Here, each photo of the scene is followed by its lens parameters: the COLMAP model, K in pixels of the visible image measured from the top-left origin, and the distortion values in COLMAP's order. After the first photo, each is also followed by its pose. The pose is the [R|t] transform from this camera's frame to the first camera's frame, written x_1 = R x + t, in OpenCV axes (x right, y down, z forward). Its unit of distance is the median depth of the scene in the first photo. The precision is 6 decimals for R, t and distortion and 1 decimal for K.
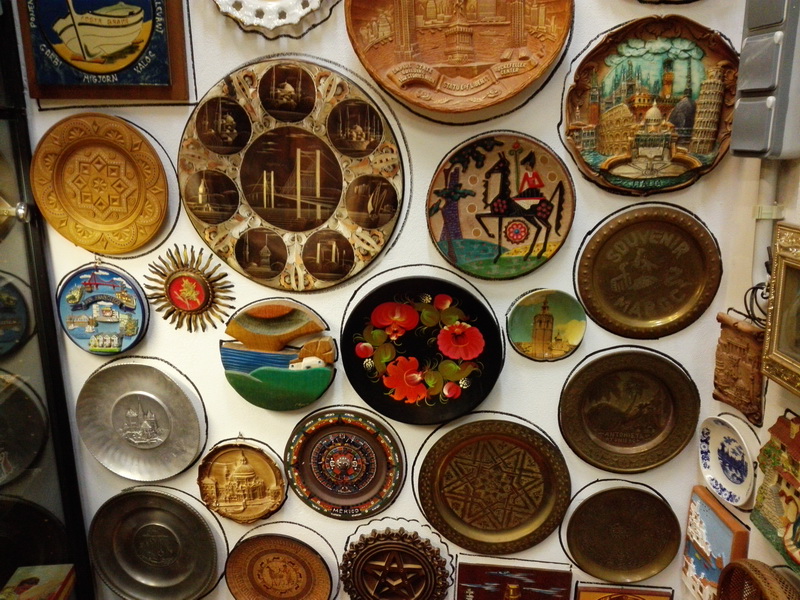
lens RADIAL K [[659.5, 0, 400.0], [0, 659.5, 300.0], [0, 0, 1]] dist [0.097497, -0.187034]
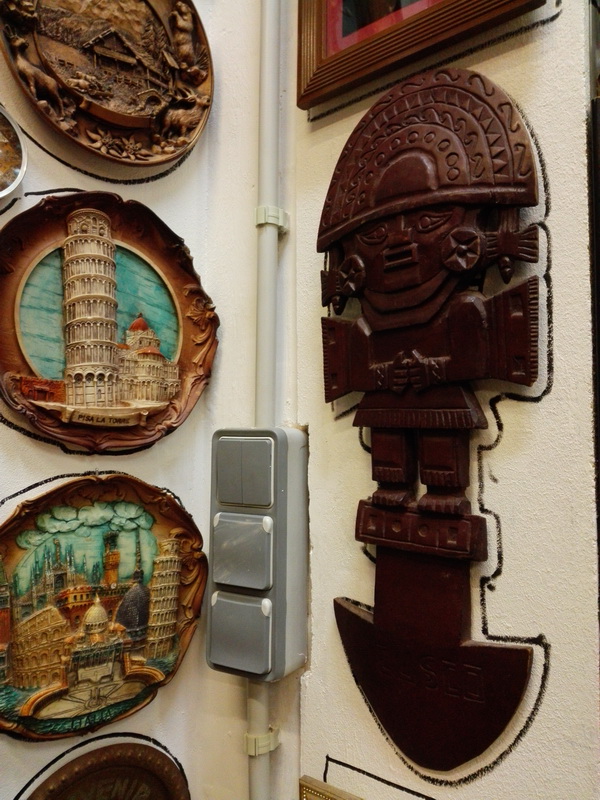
lens RADIAL K [[659.5, 0, 300.0], [0, 659.5, 400.0], [0, 0, 1]] dist [0.097497, -0.187034]
pose [[0.658211, 0.051743, 0.751054, 0.004990], [0.170234, 0.961565, -0.215436, -0.272739], [-0.733334, 0.269657, 0.624104, 0.340680]]
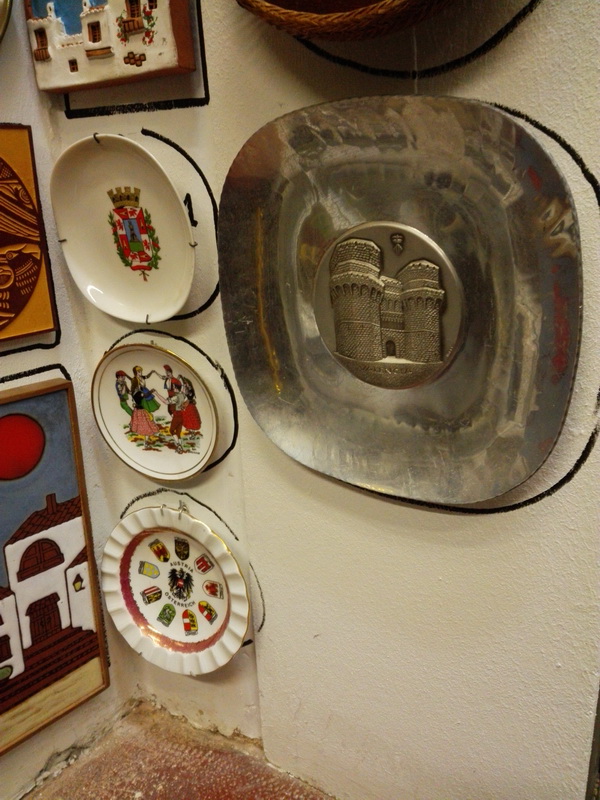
lens RADIAL K [[659.5, 0, 300.0], [0, 659.5, 400.0], [0, 0, 1]] dist [0.097497, -0.187034]
pose [[0.544277, -0.282781, 0.789808, 0.119175], [0.234288, 0.955252, 0.180562, 0.622053], [-0.805526, 0.086767, 0.586174, 0.669476]]
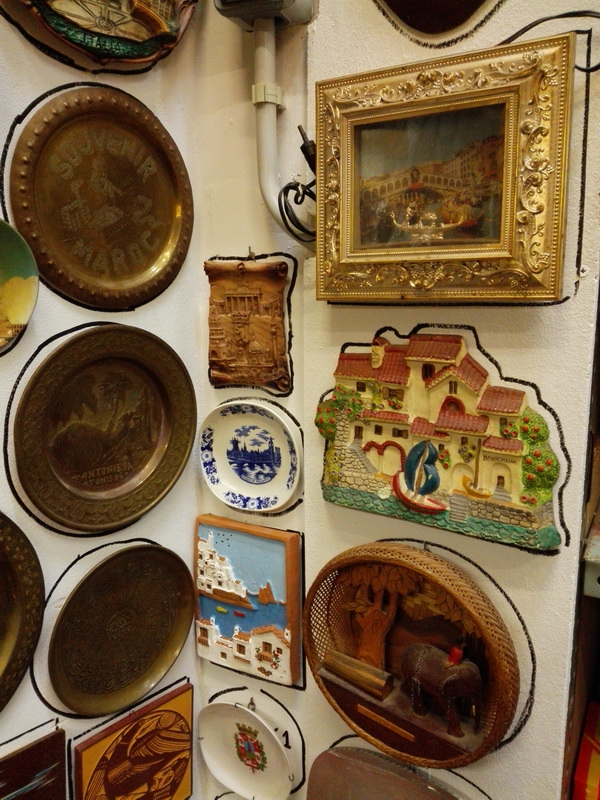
lens RADIAL K [[659.5, 0, 300.0], [0, 659.5, 400.0], [0, 0, 1]] dist [0.097497, -0.187034]
pose [[0.557881, -0.128185, 0.819962, -0.078550], [0.194317, 0.980712, 0.021106, 0.164703], [-0.806852, 0.147558, 0.572029, 0.493068]]
